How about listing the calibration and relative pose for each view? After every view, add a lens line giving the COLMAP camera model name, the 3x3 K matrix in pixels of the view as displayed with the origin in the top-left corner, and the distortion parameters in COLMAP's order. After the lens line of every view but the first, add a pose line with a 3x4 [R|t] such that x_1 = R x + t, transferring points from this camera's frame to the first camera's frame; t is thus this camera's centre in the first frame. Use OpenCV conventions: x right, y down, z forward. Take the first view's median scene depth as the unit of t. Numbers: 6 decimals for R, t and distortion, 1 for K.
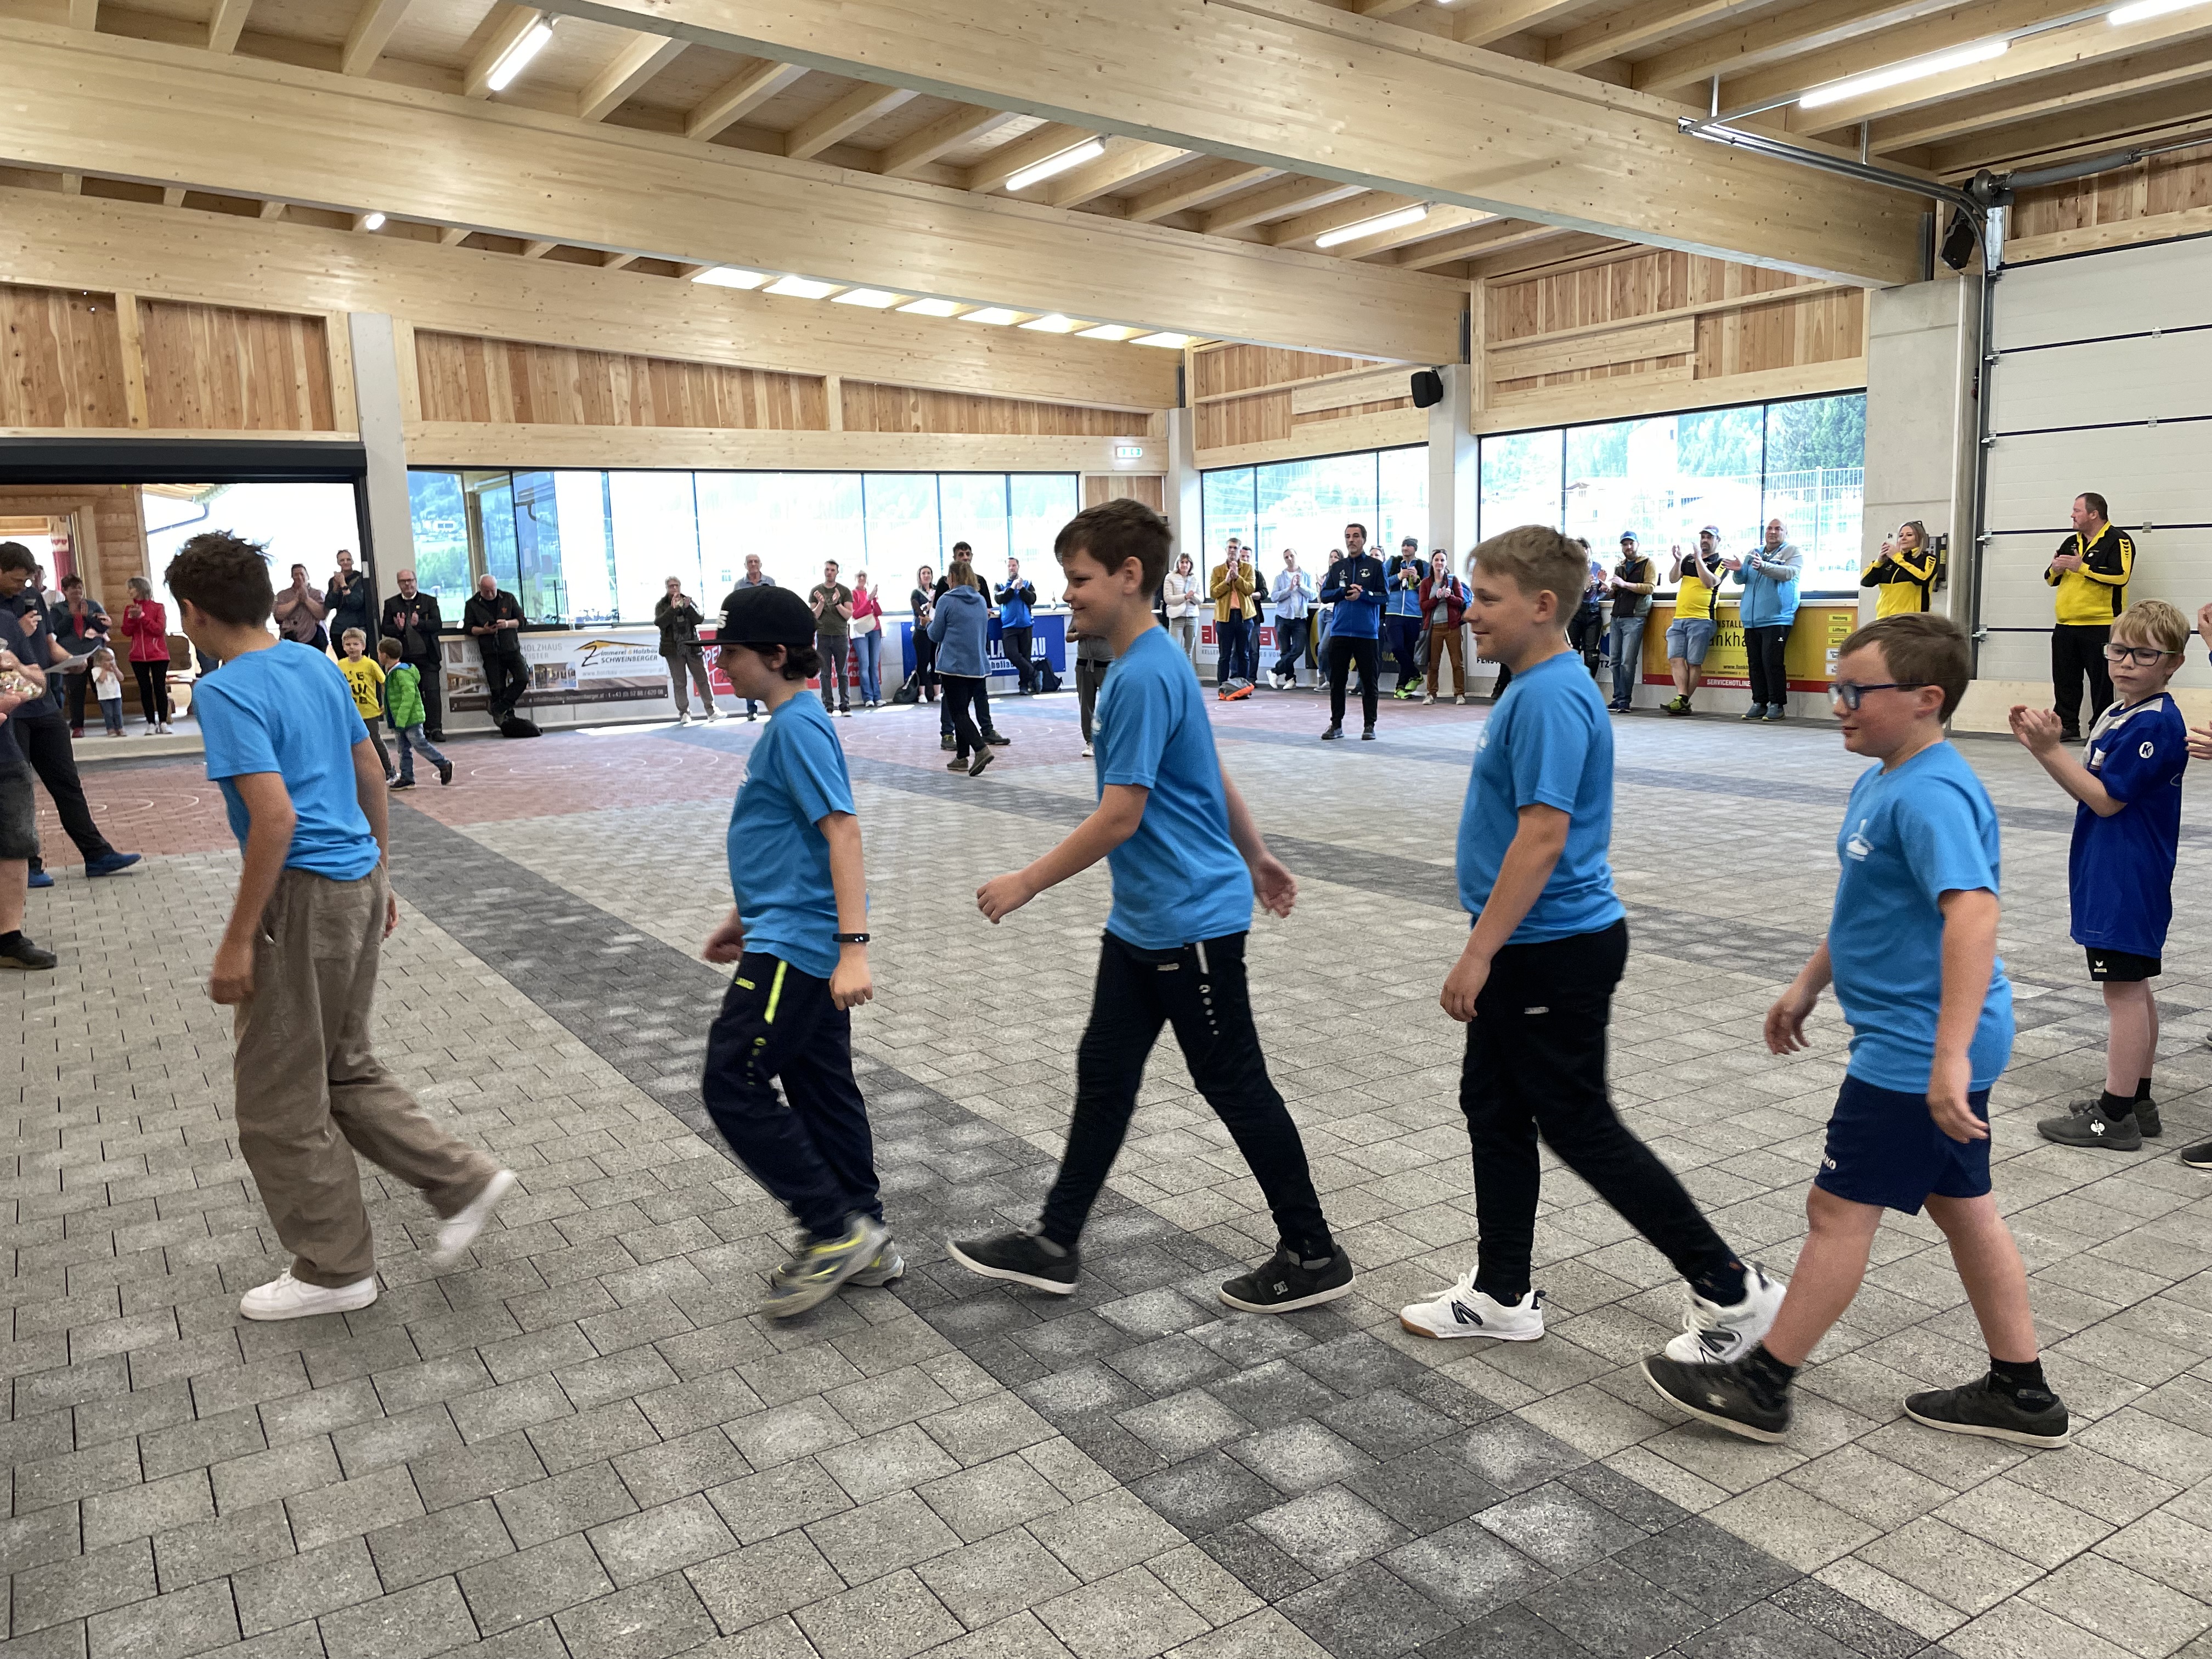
lens RADIAL K [[1666.7, 0, 1093.7], [0, 1666.7, 811.6], [0, 0, 1]] dist [0.090493, -0.118425]
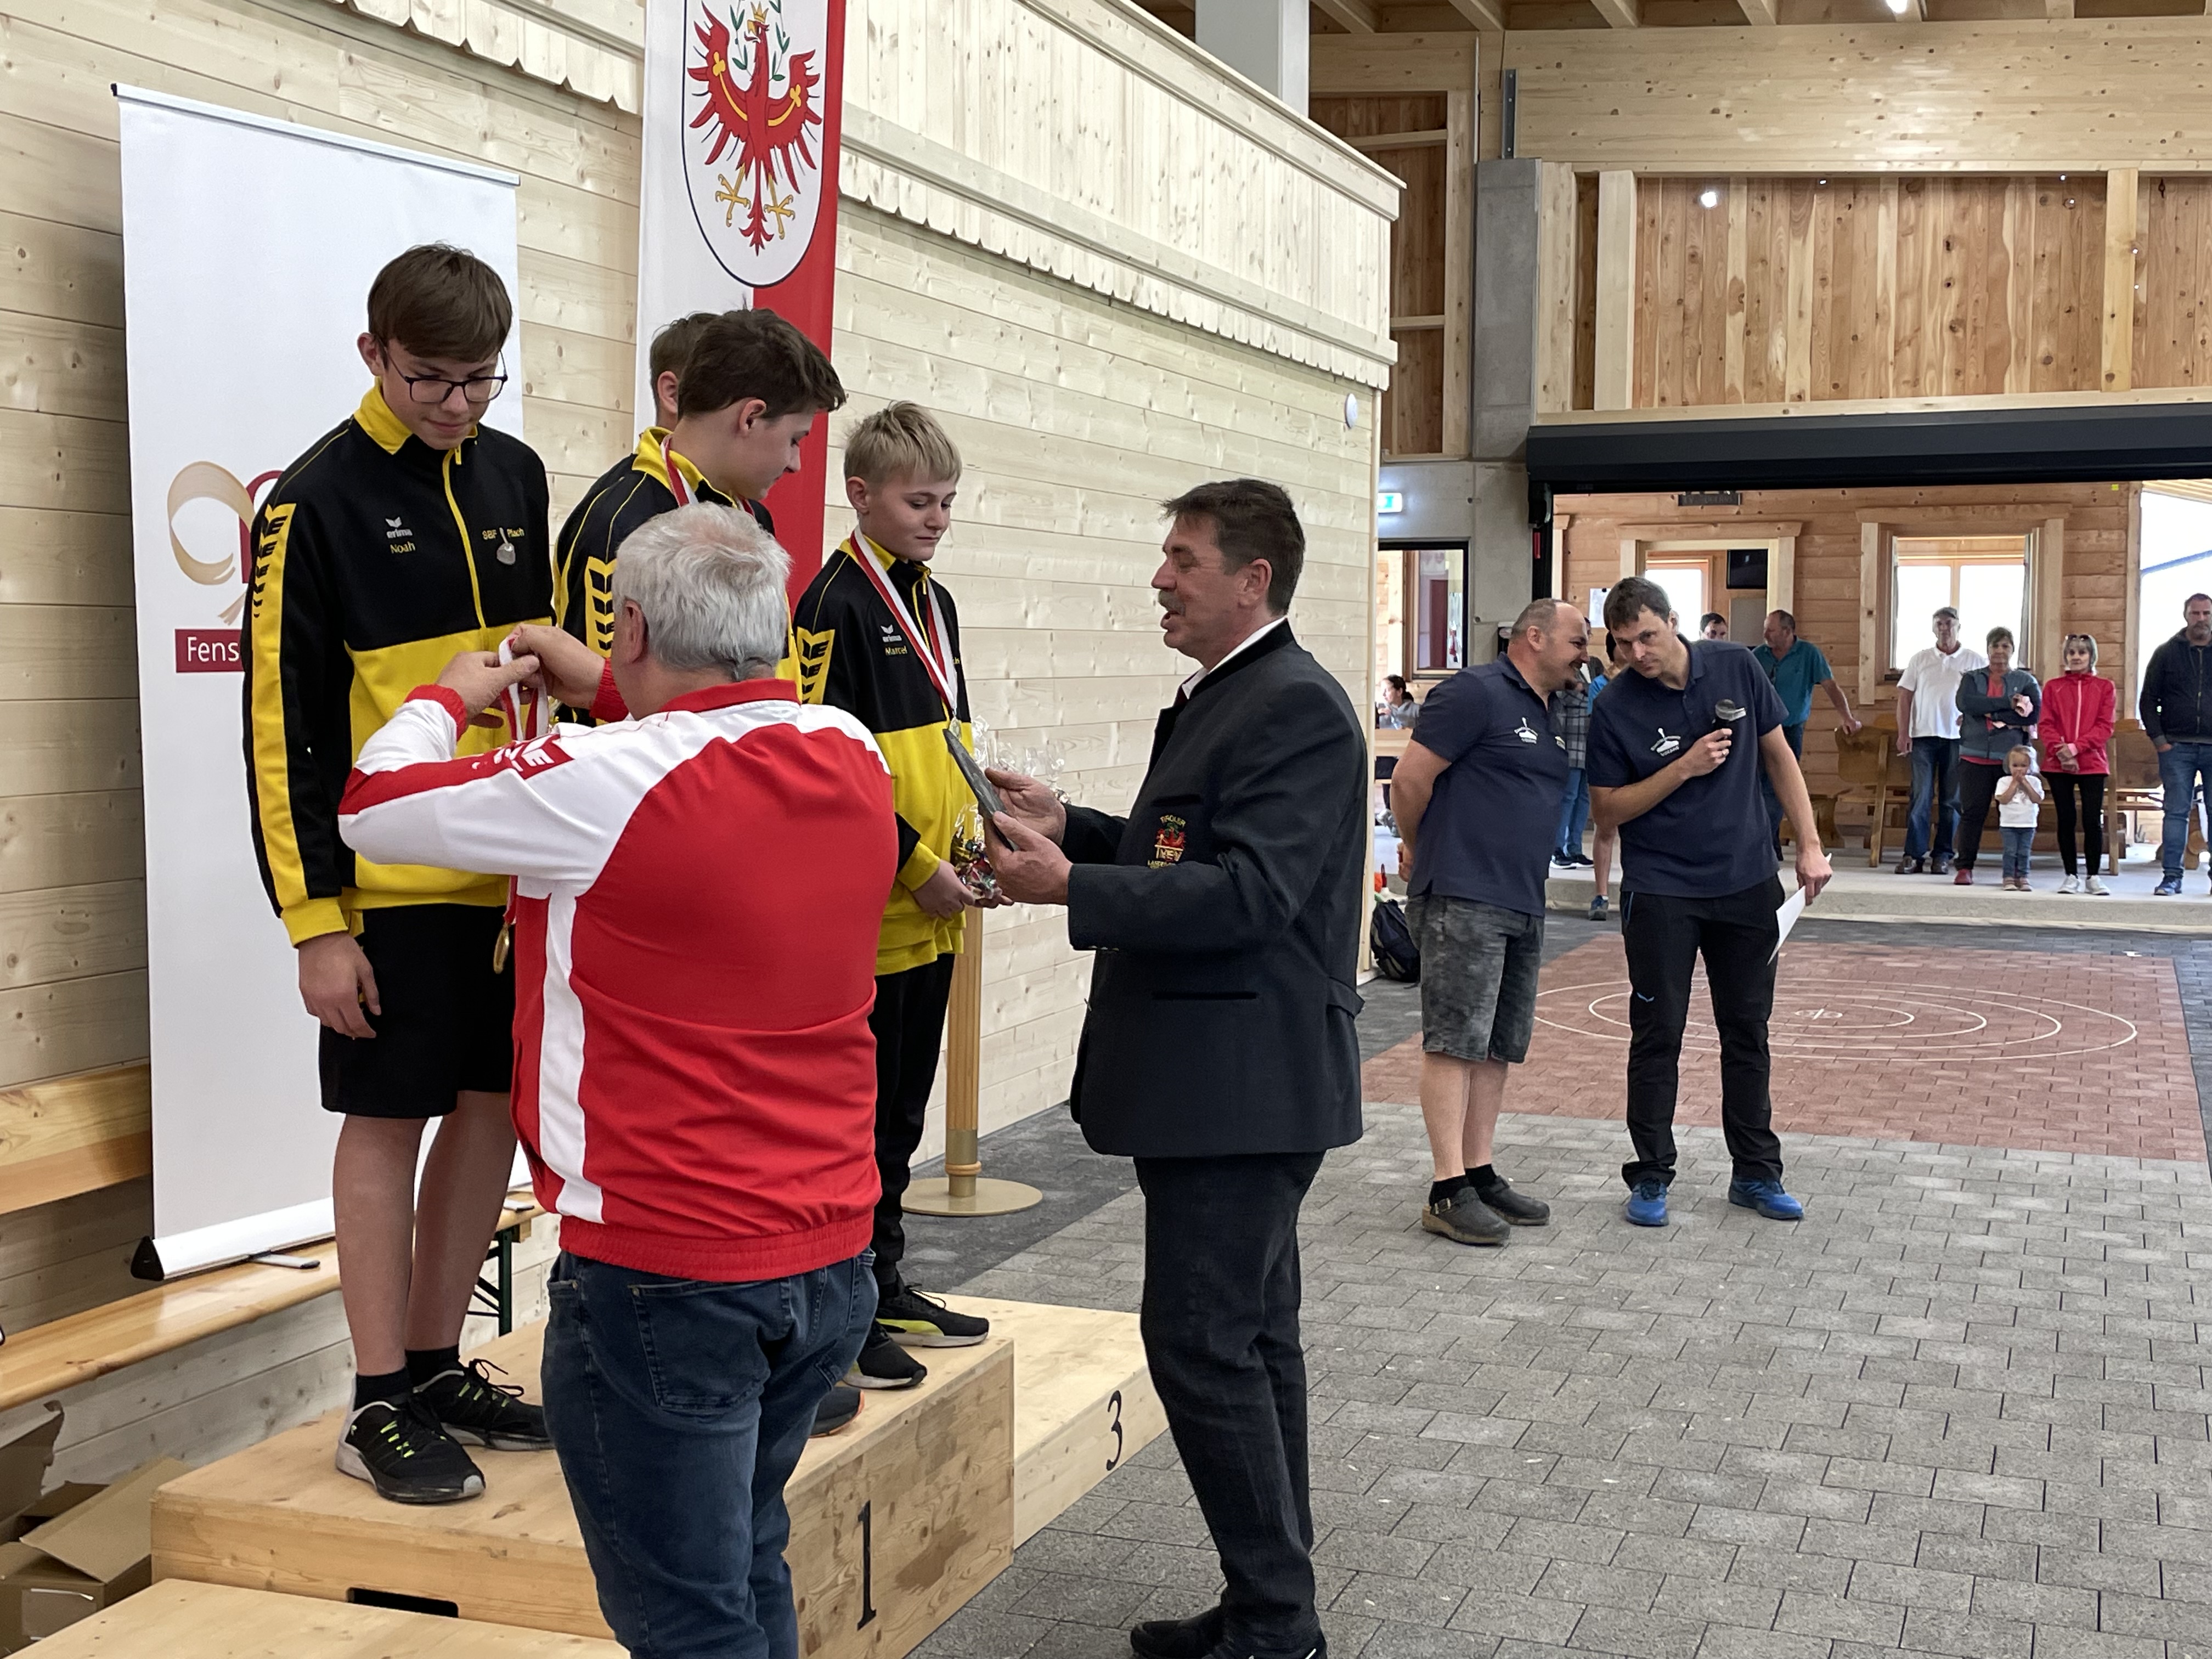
lens RADIAL K [[2583.3, 0, 1113.0], [0, 2583.3, 806.3], [0, 0, 1]] dist [0.072651, 0.000000]
pose [[0.601516, 0.081608, -0.794681, -0.022555], [-0.136364, 0.990658, -0.001484, -0.026945], [0.787136, 0.109259, 0.607025, 0.157949]]
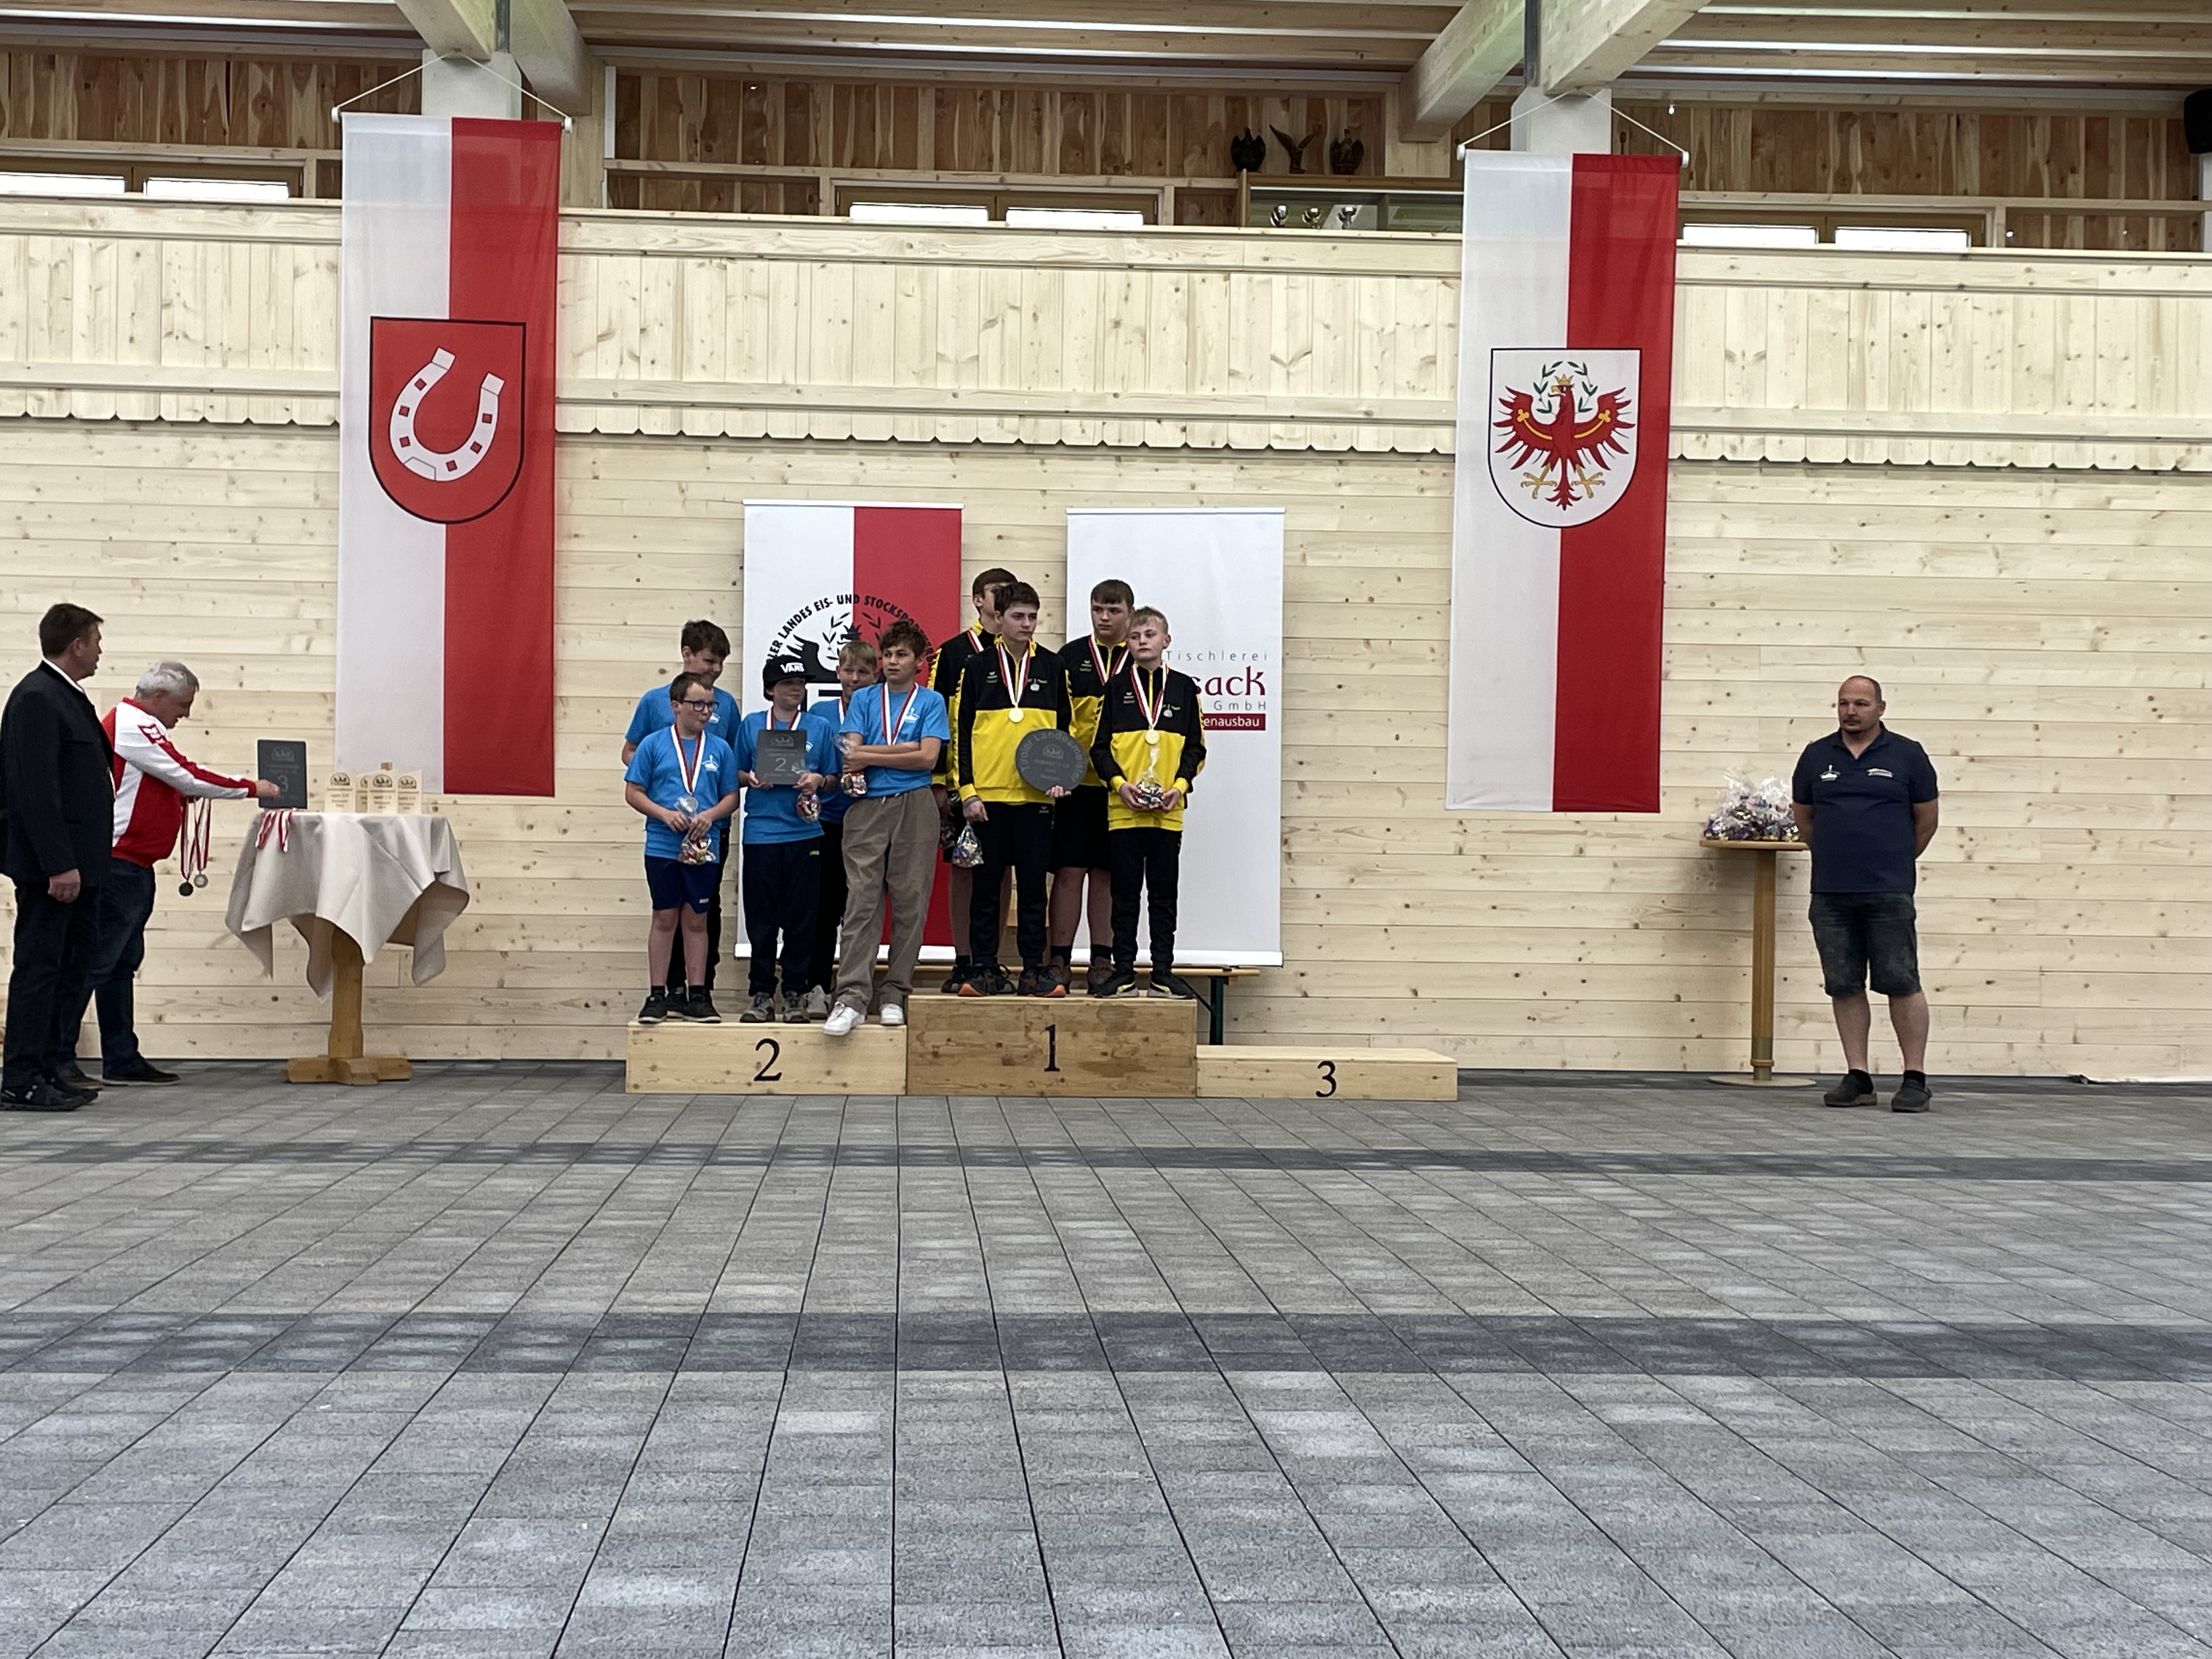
lens RADIAL K [[2948.7, 0, 1067.7], [0, 2948.7, 784.9], [0, 0, 1]] dist [0.093236, 0.000000]
pose [[-0.477666, -0.000983, -0.878541, 0.398947], [-0.124694, 0.989951, 0.066689, -0.065644], [0.869647, 0.141404, -0.472989, 0.619266]]
